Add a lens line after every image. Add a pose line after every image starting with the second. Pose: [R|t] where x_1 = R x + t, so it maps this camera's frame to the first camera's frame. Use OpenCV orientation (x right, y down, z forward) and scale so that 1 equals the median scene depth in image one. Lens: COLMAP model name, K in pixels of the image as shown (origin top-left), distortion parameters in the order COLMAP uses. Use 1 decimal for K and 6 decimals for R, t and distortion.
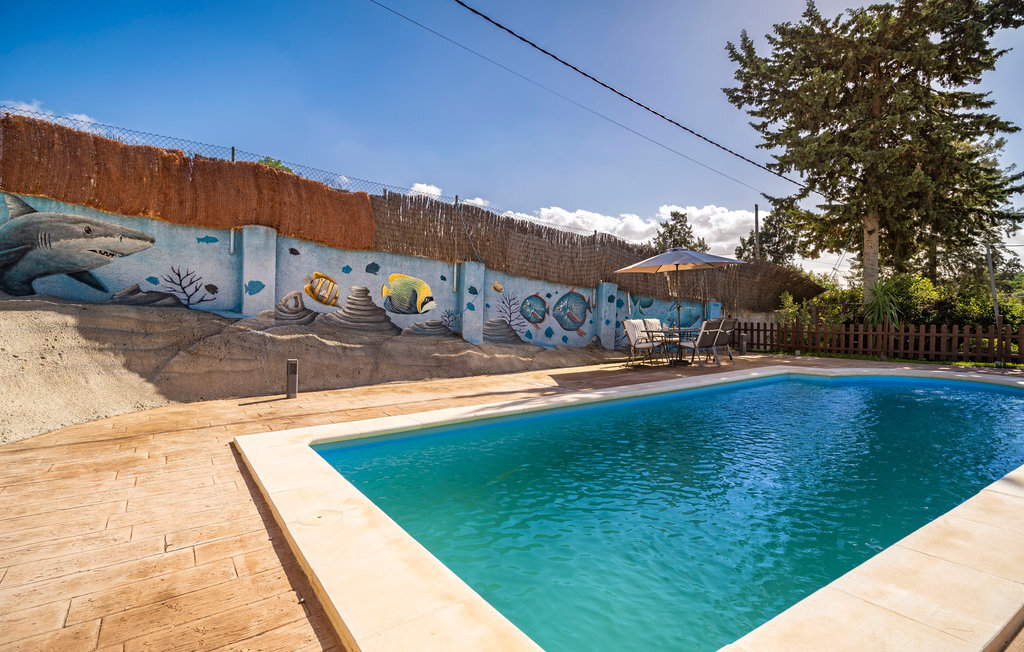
lens RADIAL K [[526.9, 0, 509.1], [0, 526.9, 324.5], [0, 0, 1]] dist [-0.000155, 0.000296]
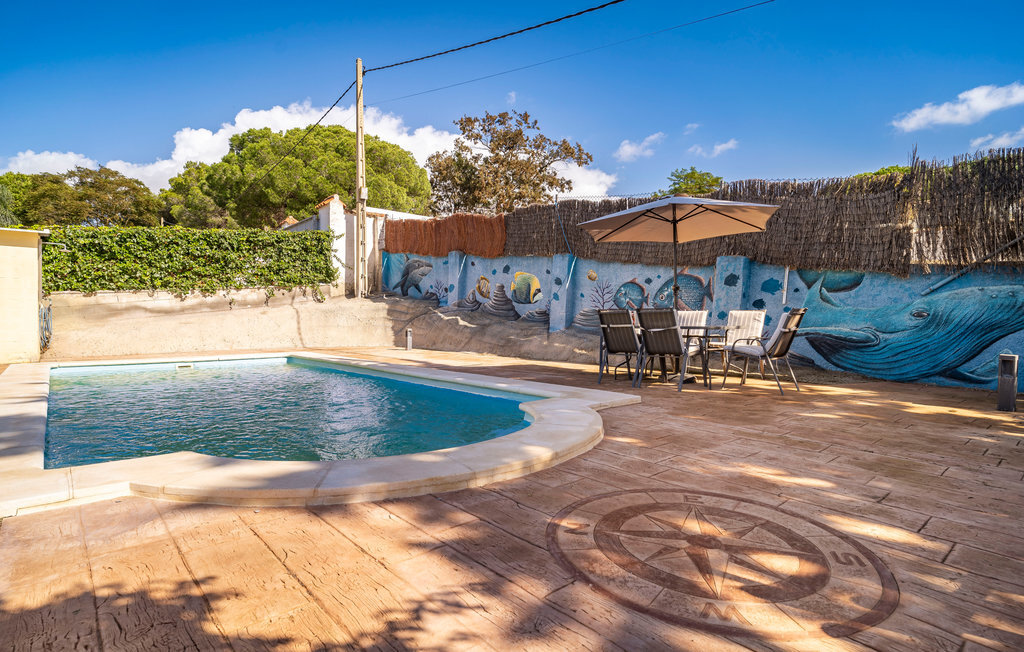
lens RADIAL K [[526.9, 0, 511.9], [0, 526.9, 322.5], [0, 0, 1]] dist [-0.000155, 0.000296]
pose [[0.132464, 0.030771, -0.990710, 0.995167], [-0.022899, 0.999346, 0.027977, -0.009812], [0.990923, 0.018981, 0.133082, 0.787906]]
